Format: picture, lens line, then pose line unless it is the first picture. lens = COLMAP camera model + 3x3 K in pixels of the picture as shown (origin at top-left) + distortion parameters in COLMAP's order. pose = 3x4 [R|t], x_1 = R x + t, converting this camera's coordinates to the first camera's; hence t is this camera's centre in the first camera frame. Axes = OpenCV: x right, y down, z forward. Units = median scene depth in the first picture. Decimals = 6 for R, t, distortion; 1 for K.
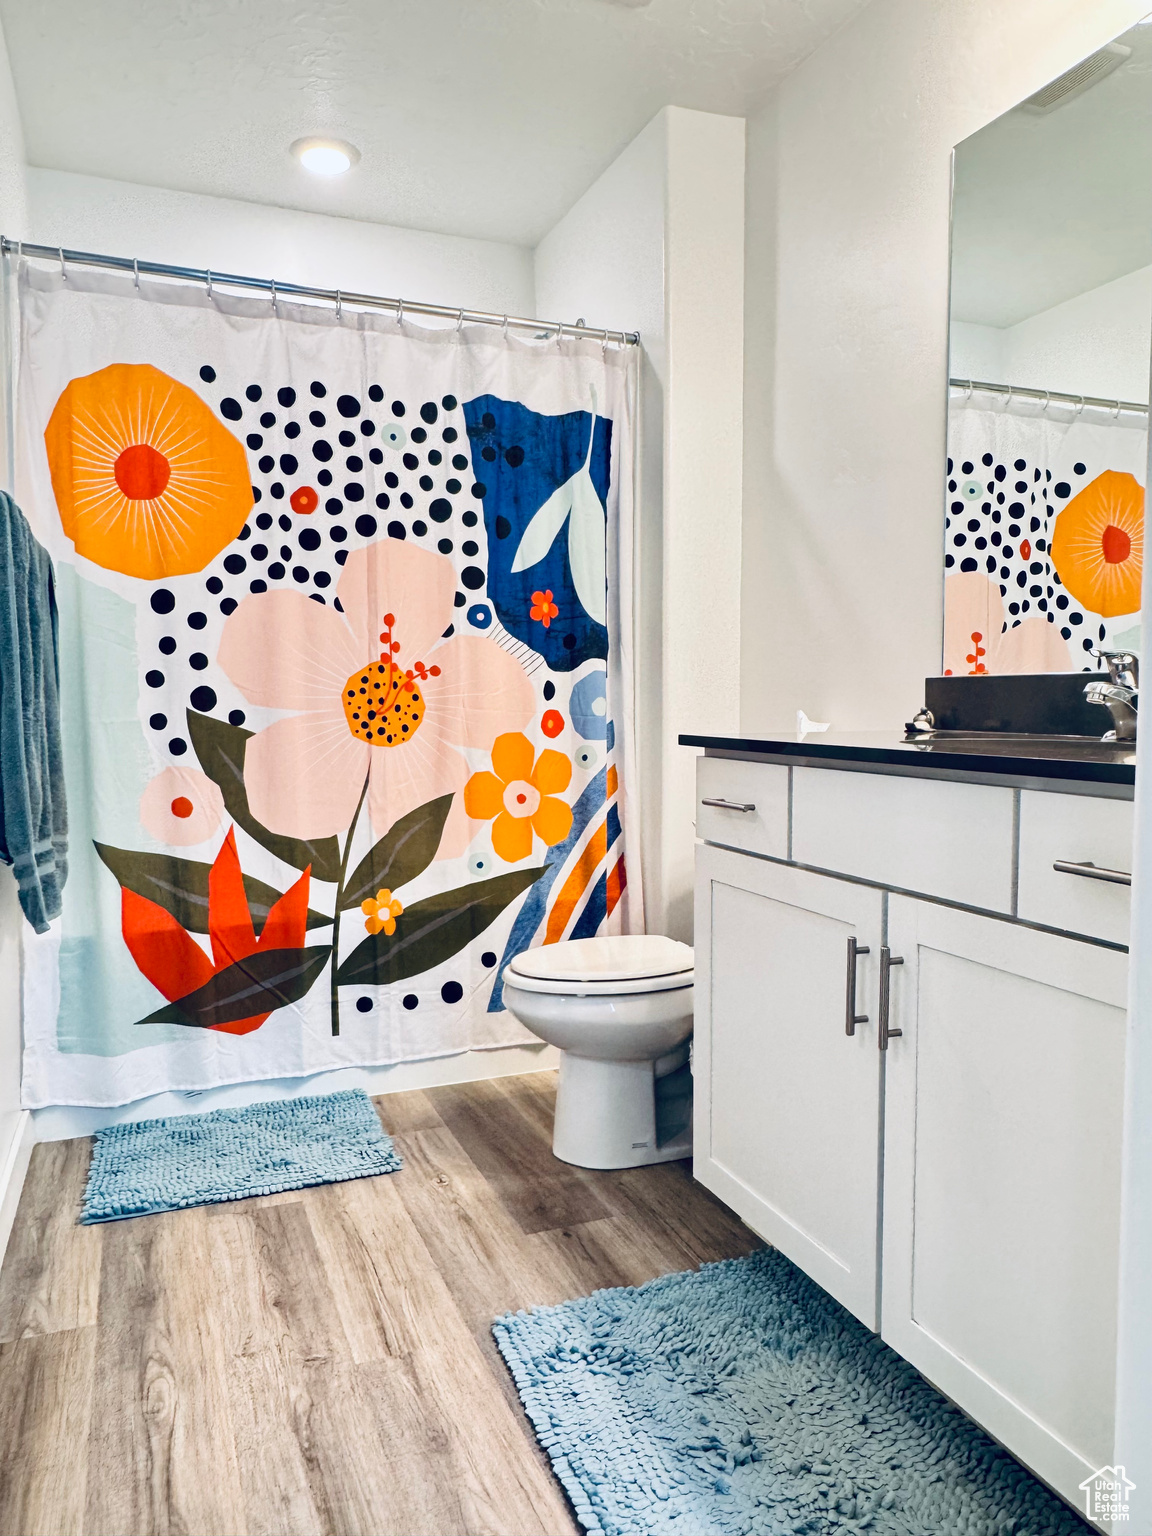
lens RADIAL K [[1075.4, 0, 584.9], [0, 1075.4, 779.2], [0, 0, 1]] dist [0.005663, 0.002305]
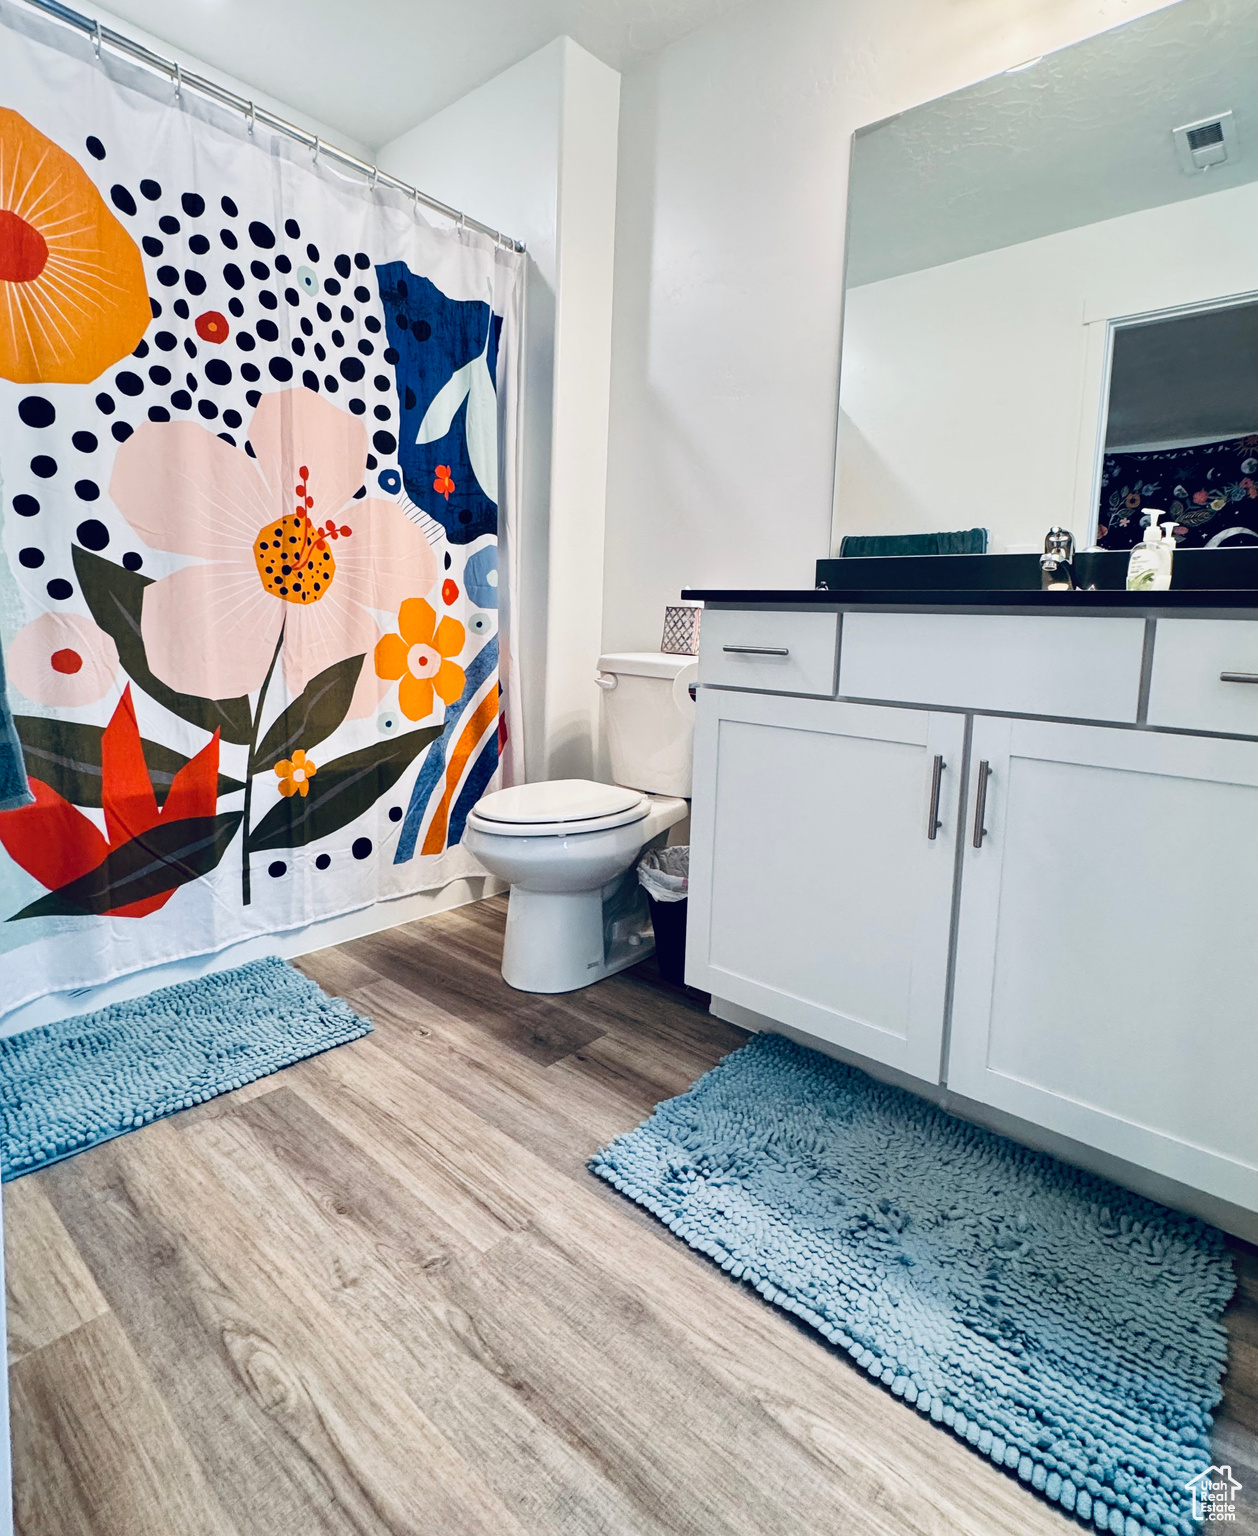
lens RADIAL K [[805.5, 0, 684.0], [0, 805.5, 695.9], [0, 0, 1]] dist [0.006775, -0.000068]
pose [[0.889772, -0.013233, 0.456214, -0.231632], [-0.000795, 0.999533, 0.030544, 0.033442], [-0.456405, -0.027540, 0.889346, 0.208114]]
